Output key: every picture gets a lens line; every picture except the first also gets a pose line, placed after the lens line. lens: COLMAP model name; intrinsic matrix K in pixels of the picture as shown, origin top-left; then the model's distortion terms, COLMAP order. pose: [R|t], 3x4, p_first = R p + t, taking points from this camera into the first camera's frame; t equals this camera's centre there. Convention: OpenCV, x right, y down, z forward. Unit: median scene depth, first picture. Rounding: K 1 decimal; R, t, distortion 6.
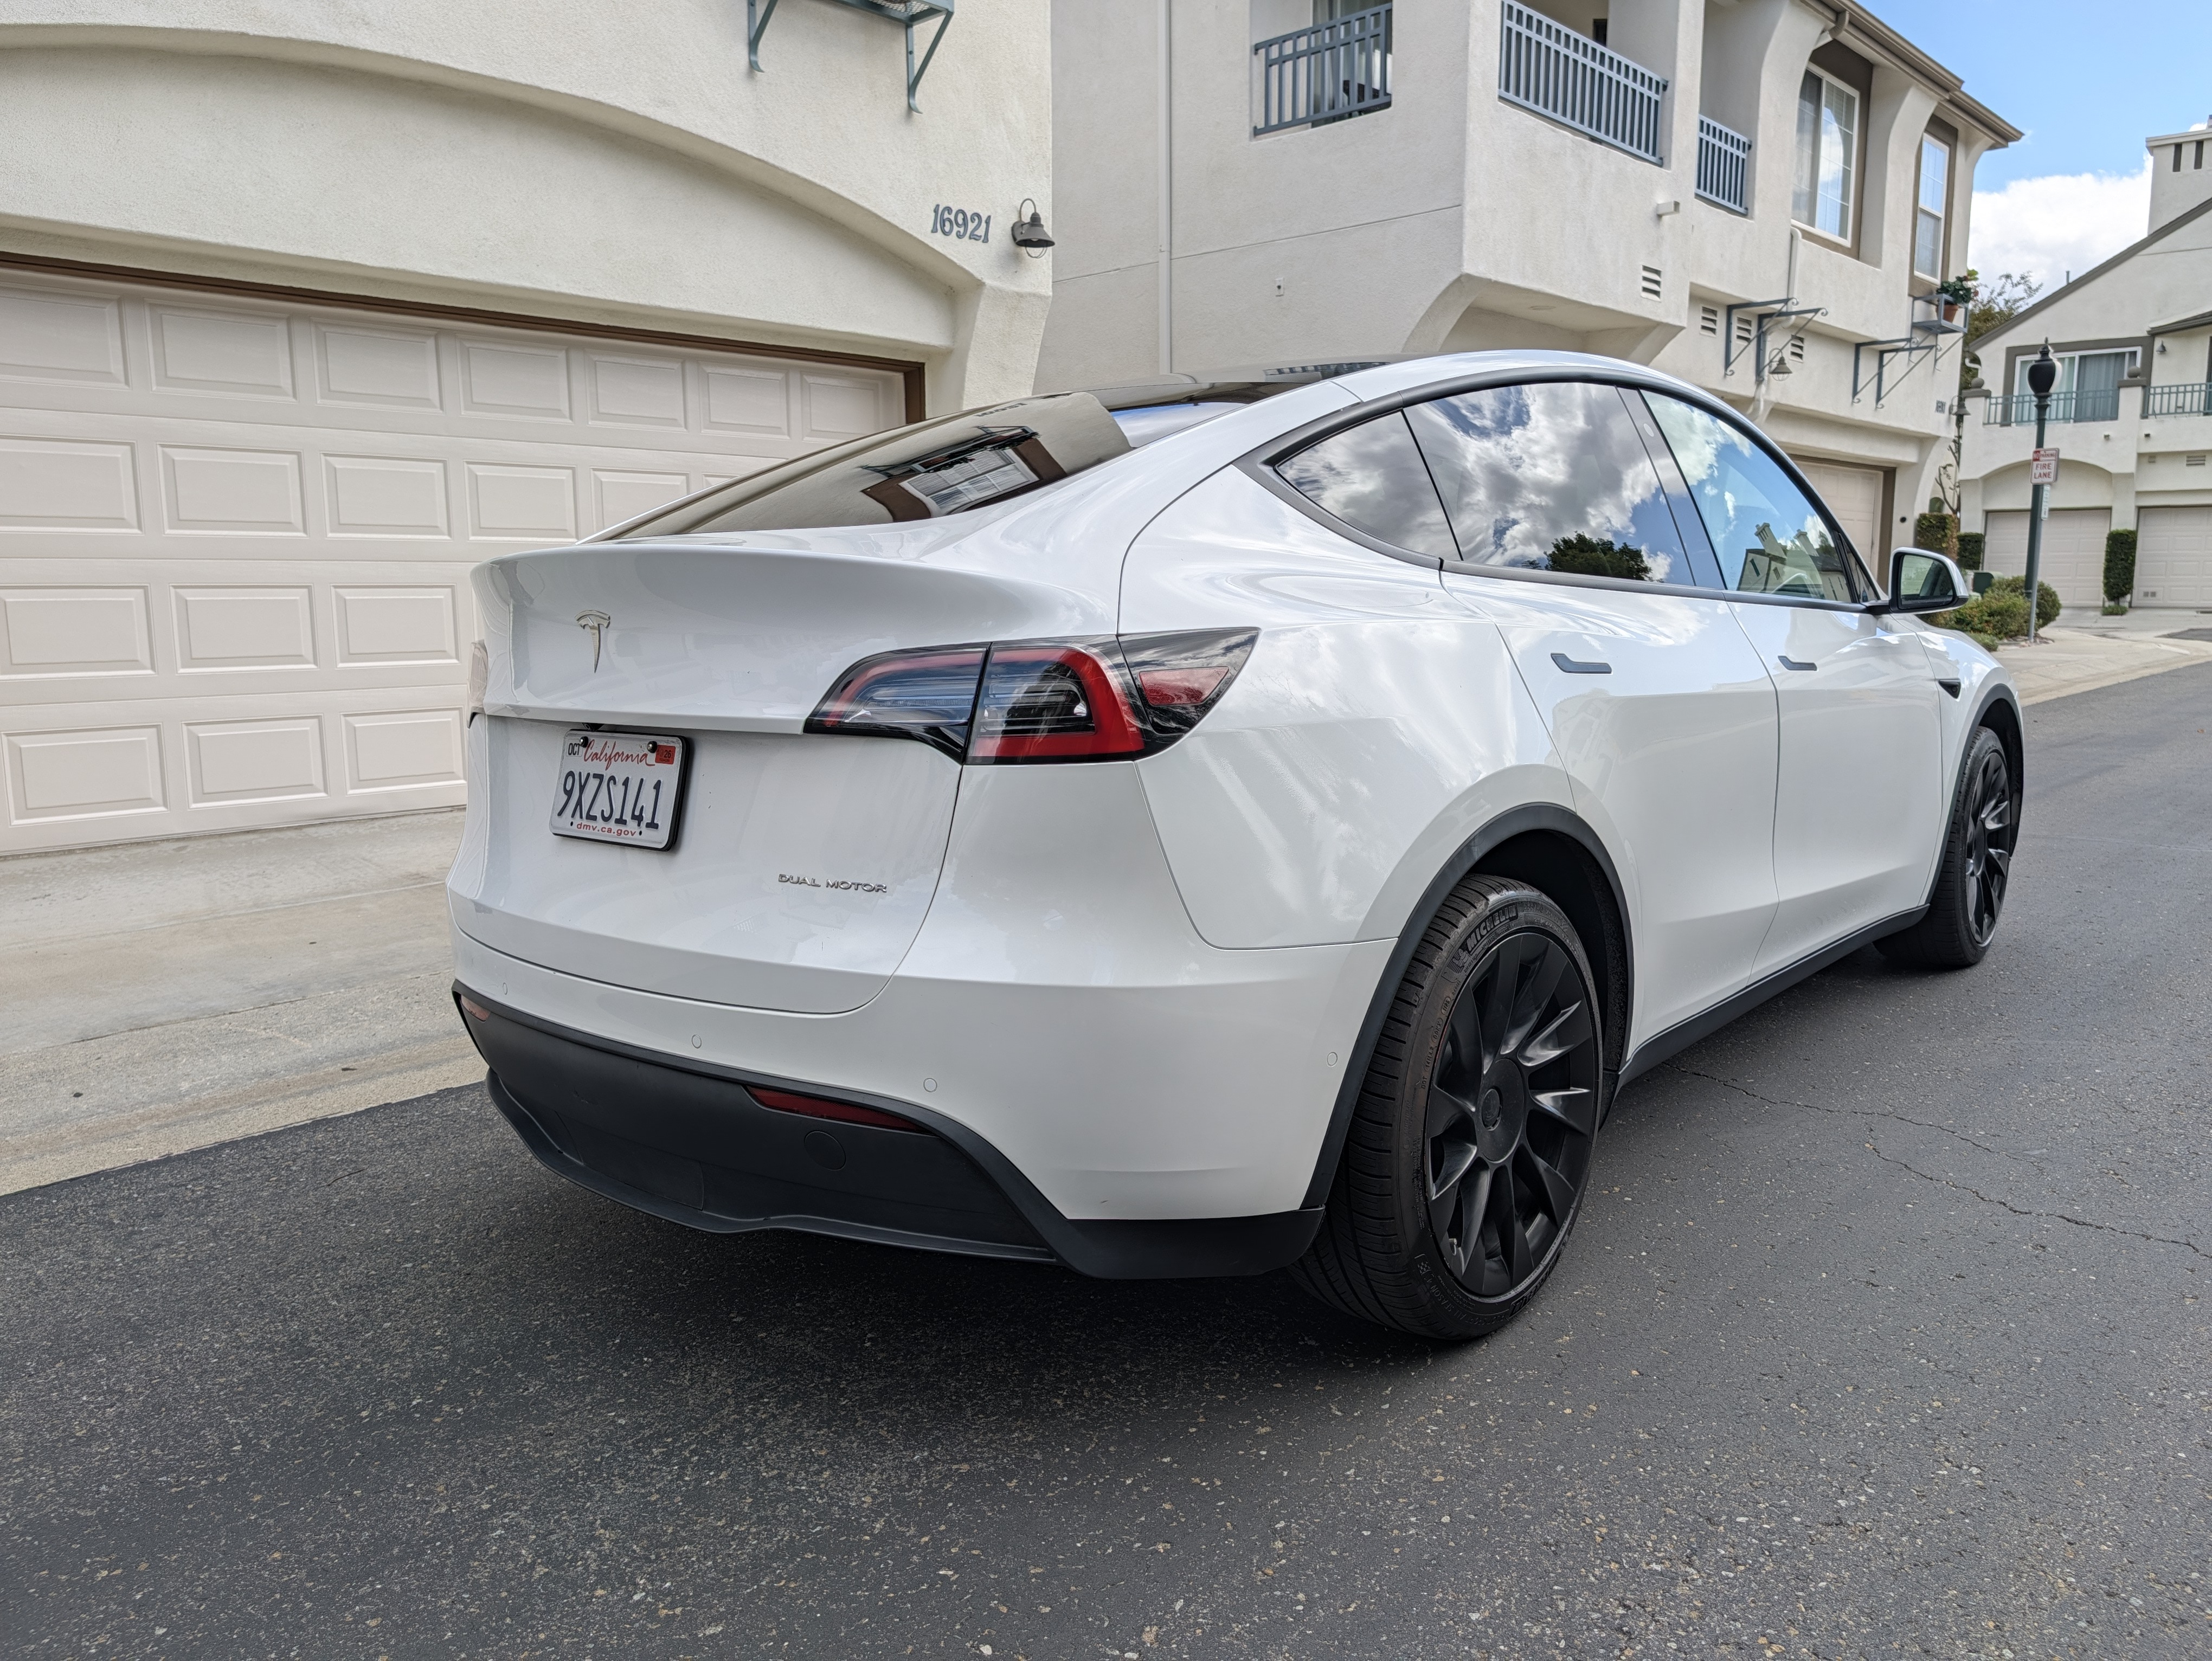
lens RADIAL K [[1575.2, 0, 1109.7], [0, 1575.2, 831.5], [0, 0, 1]] dist [0.007497, -0.008686]
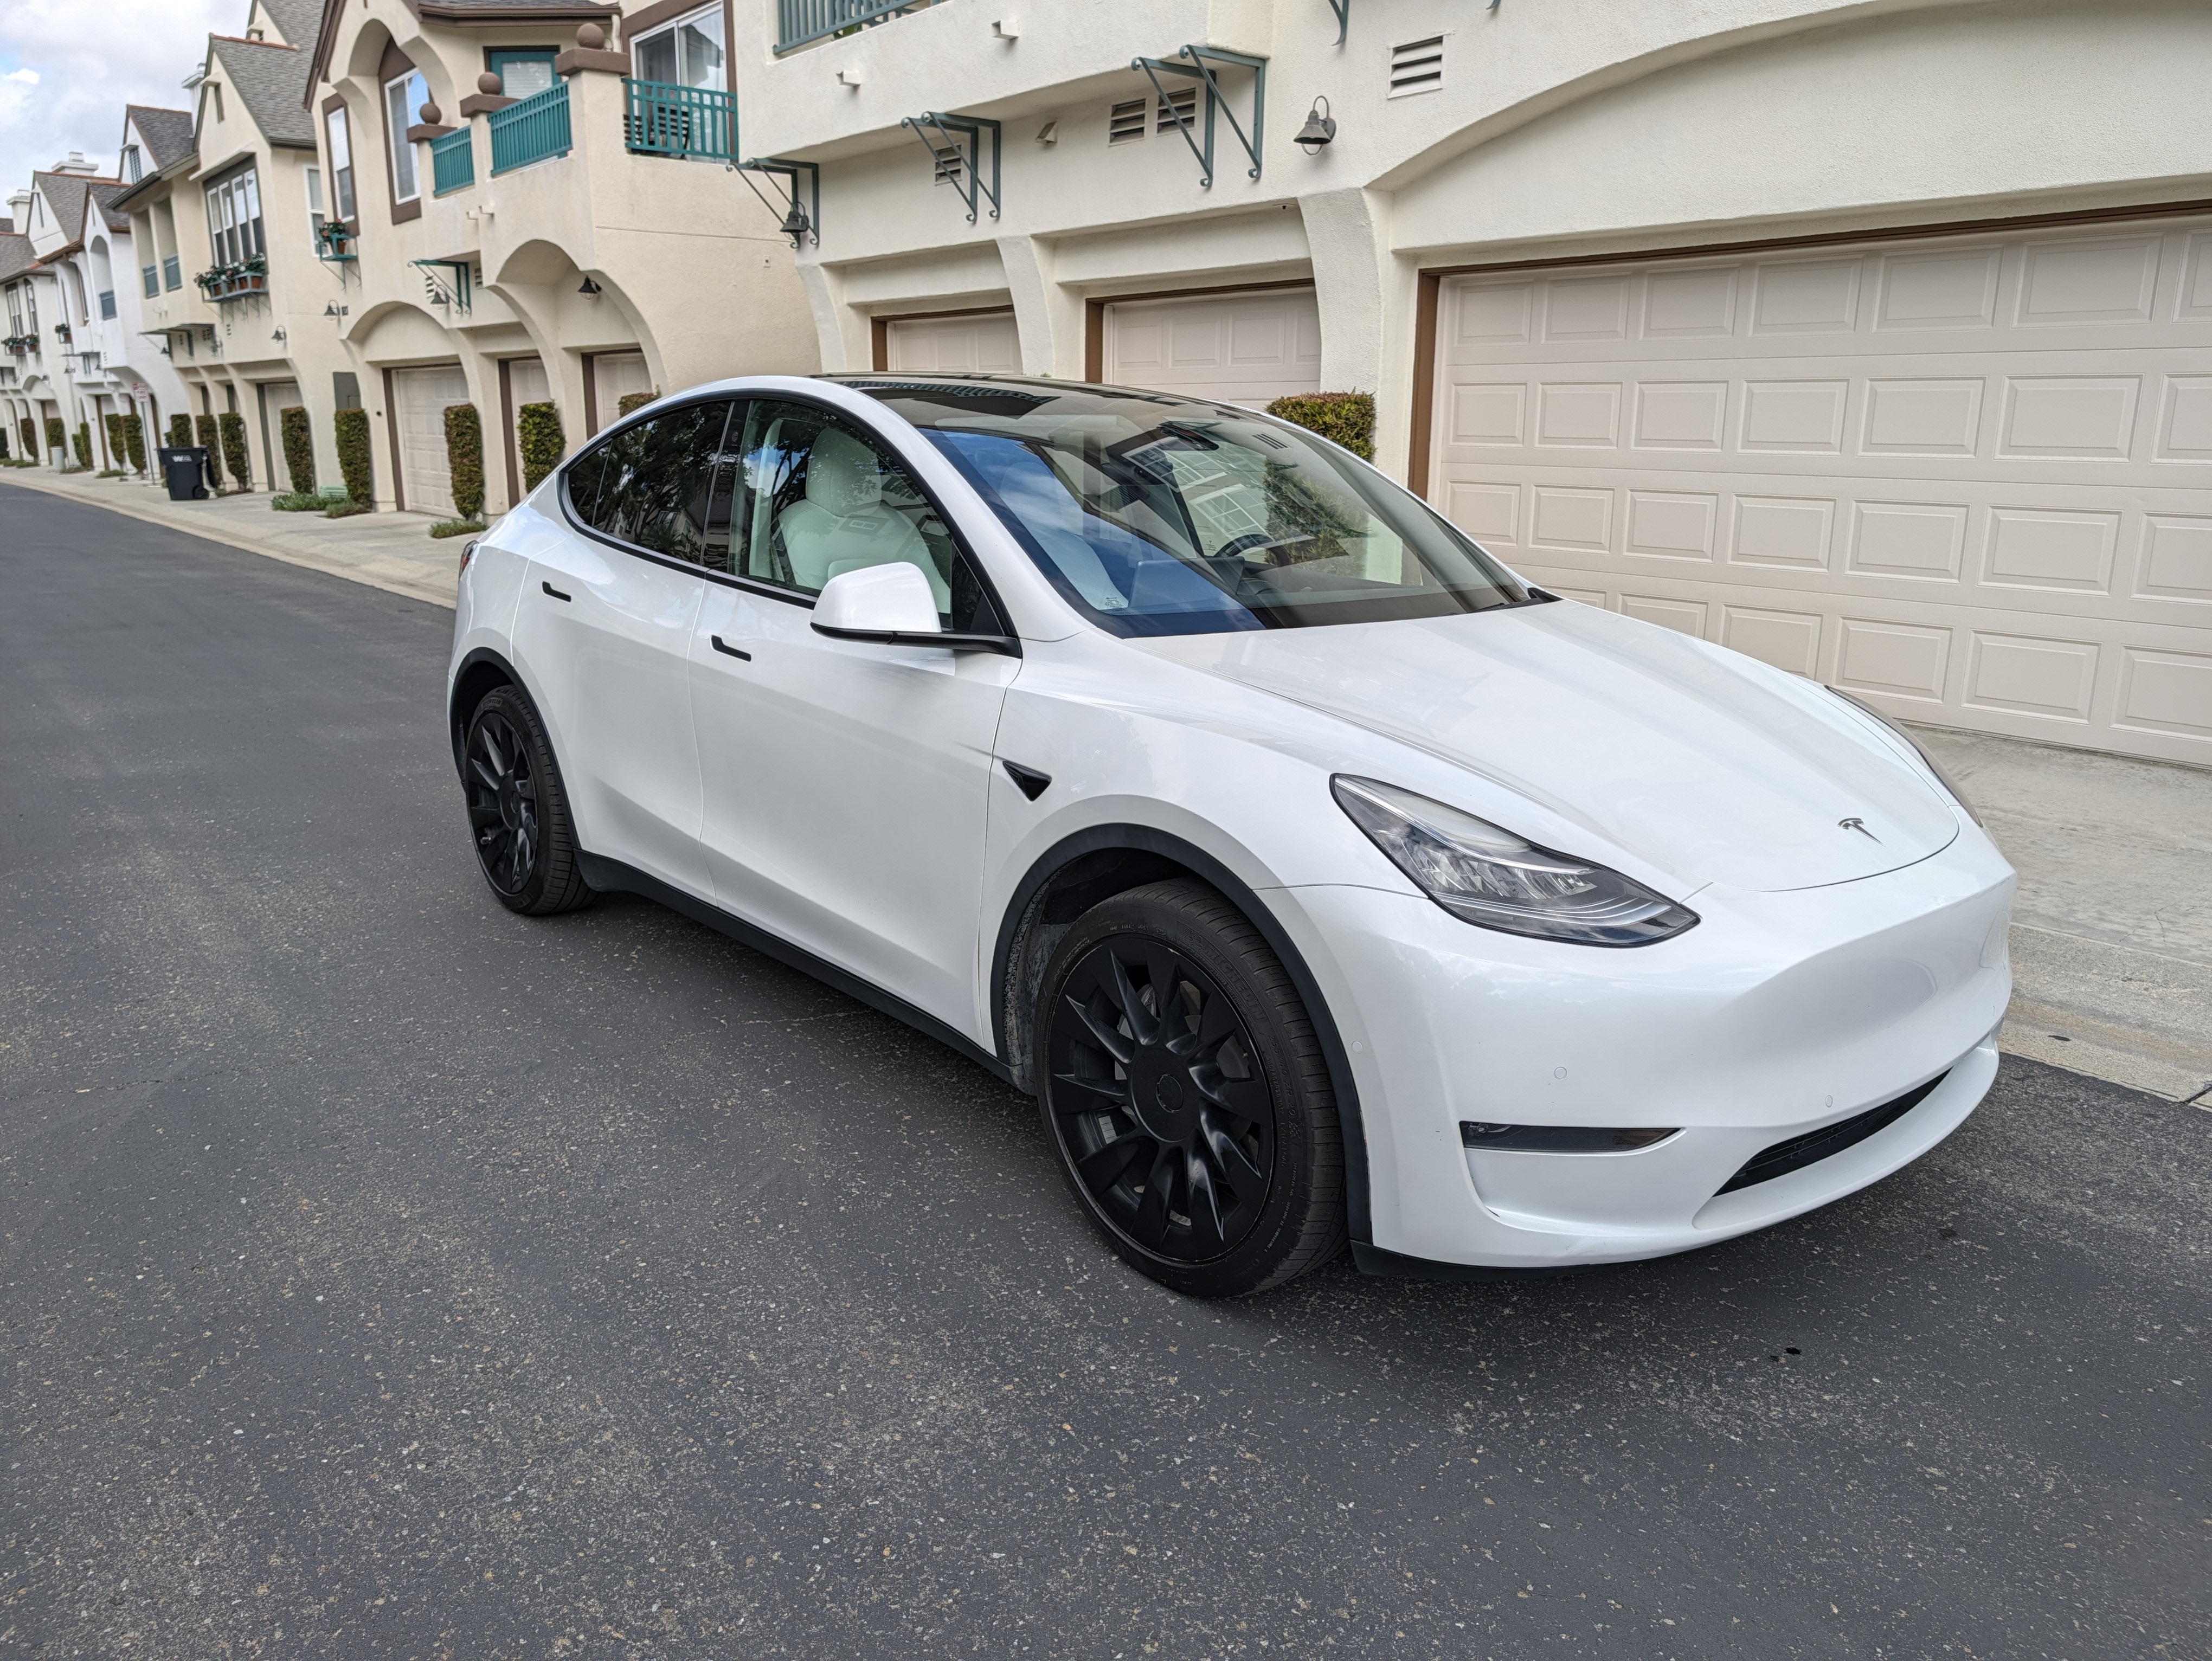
lens RADIAL K [[1572.4, 0, 1086.2], [0, 1572.4, 769.3], [0, 0, 1]] dist [0.017661, -0.015613]
pose [[-0.141787, 0.219380, -0.965282, 0.652589], [-0.160508, 0.957134, 0.241104, -0.145312], [0.976798, 0.189121, -0.100497, 0.604585]]
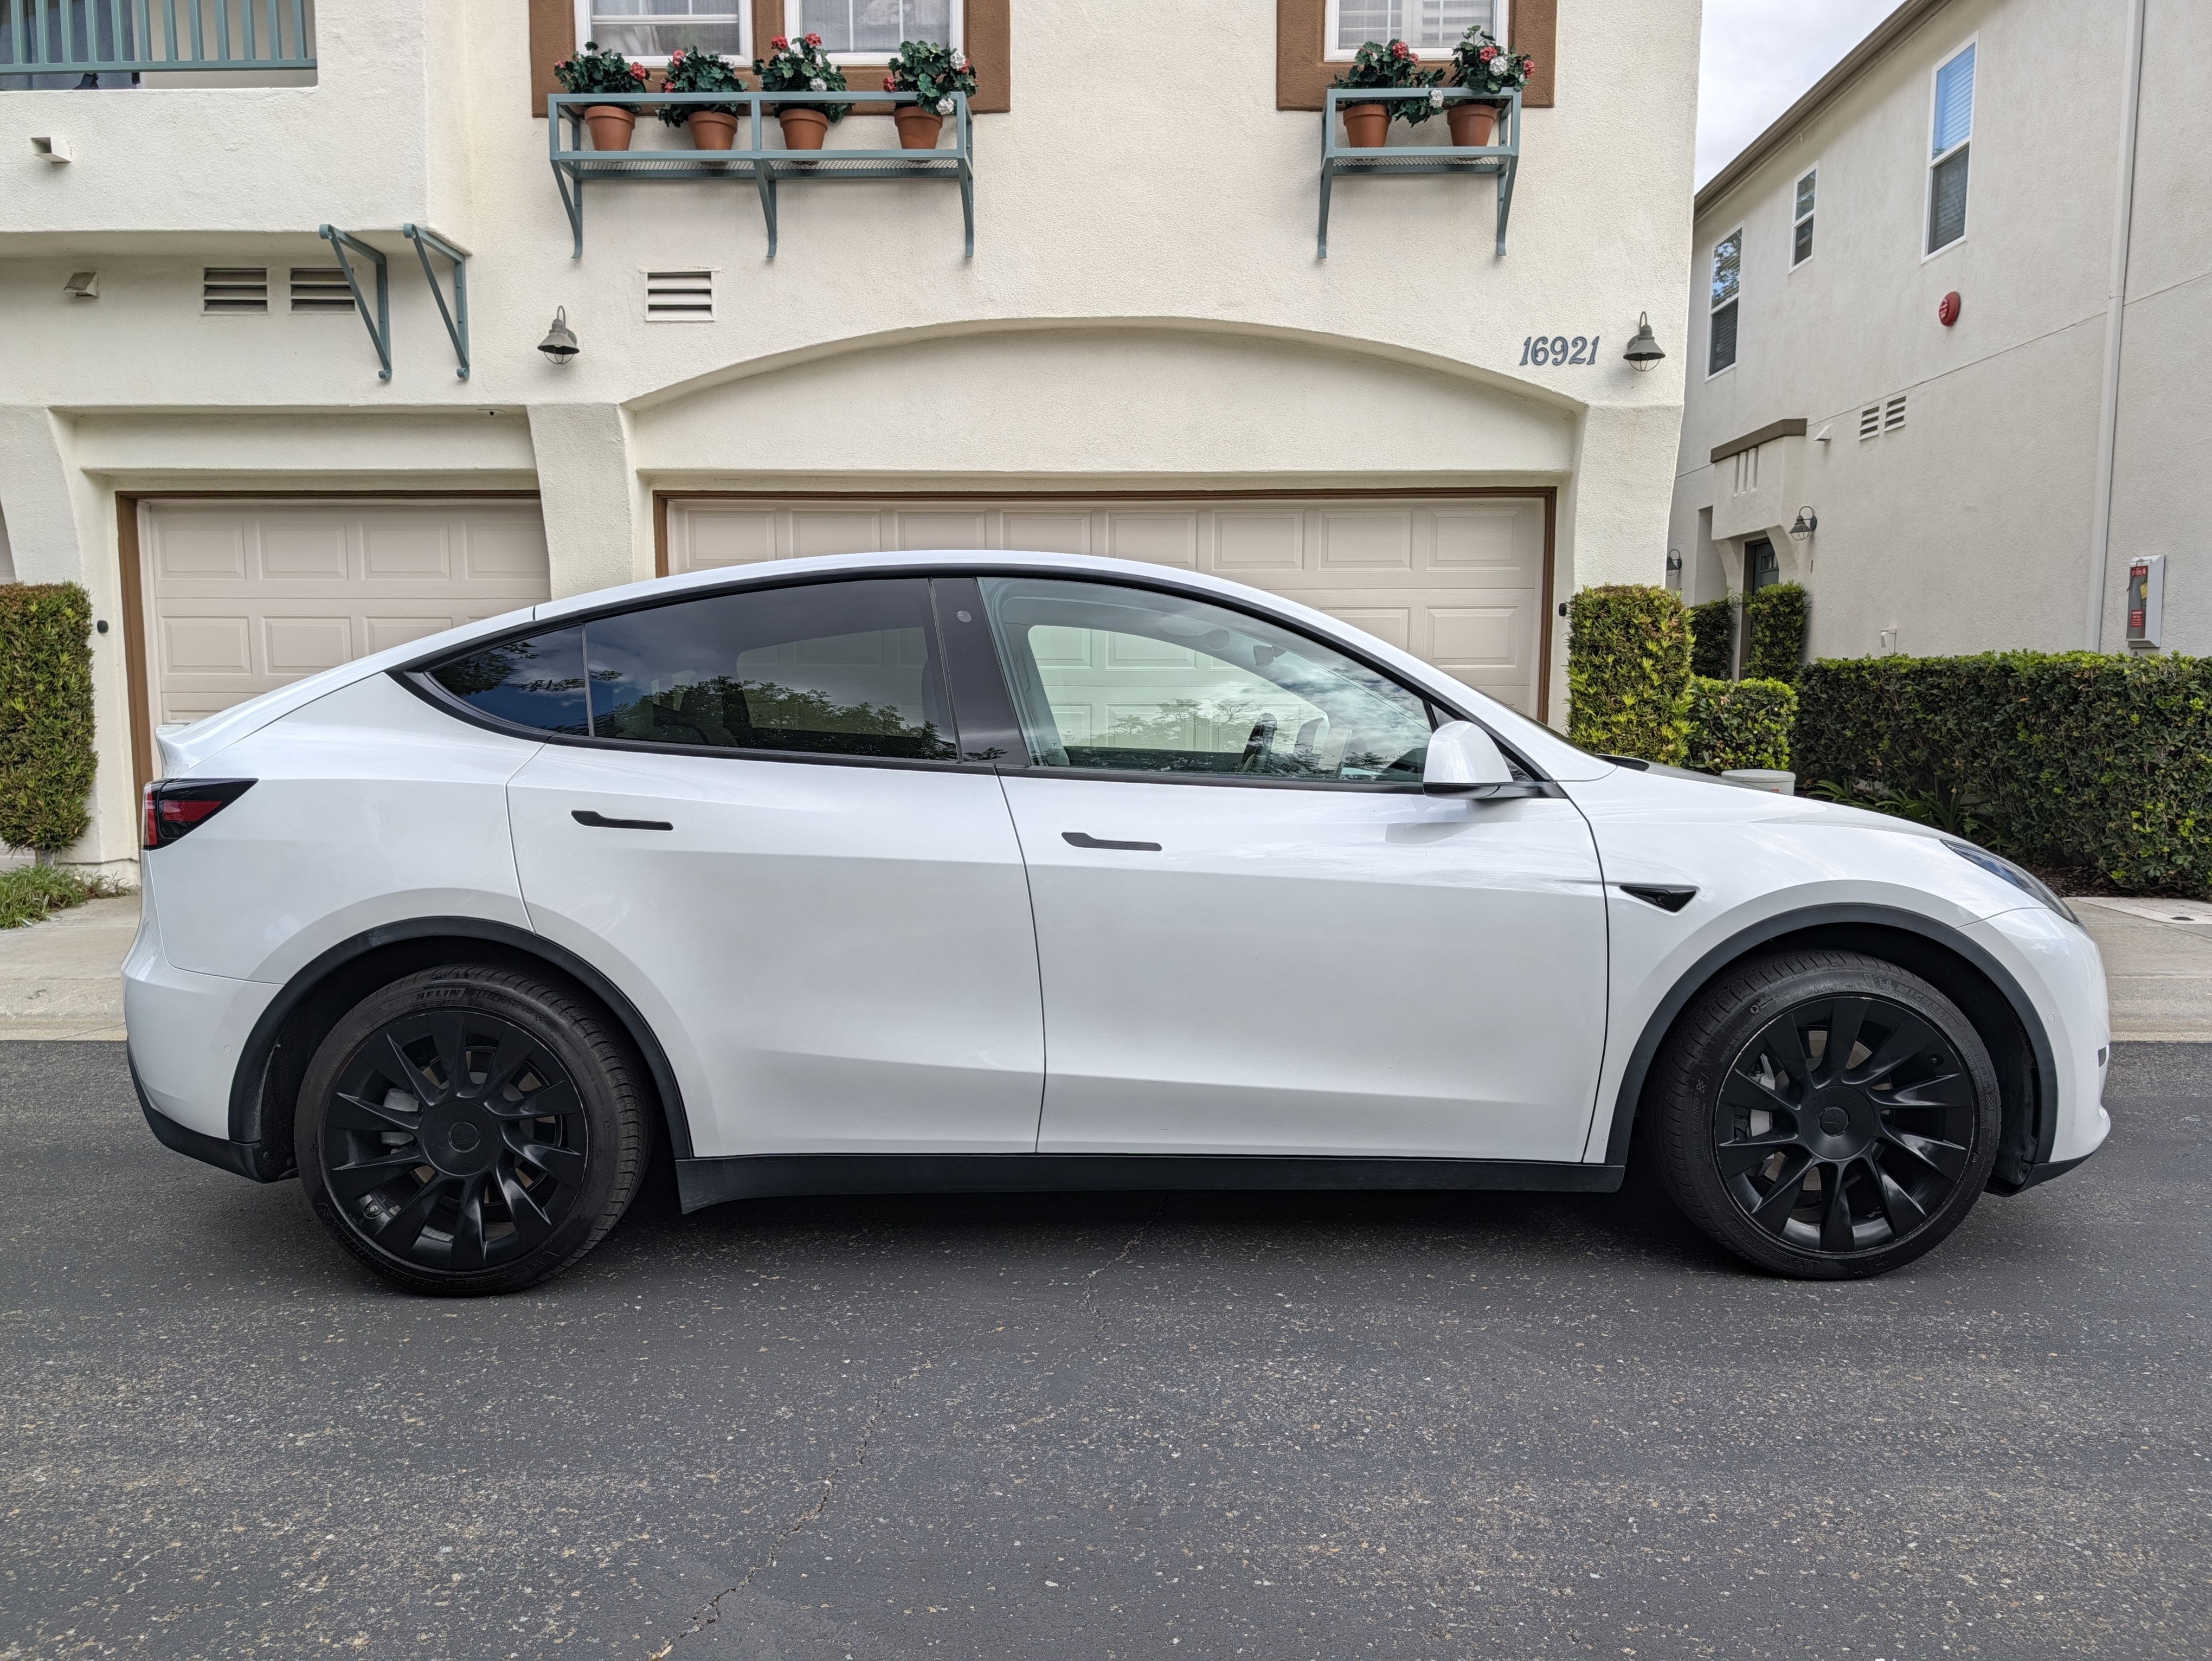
lens RADIAL K [[1572.4, 0, 1096.0], [0, 1572.4, 836.5], [0, 0, 1]] dist [0.017661, -0.015613]
pose [[0.655706, 0.083957, -0.750334, 0.514942], [-0.122812, 0.992423, 0.003721, -0.049577], [0.744961, 0.089711, 0.661048, 0.154471]]
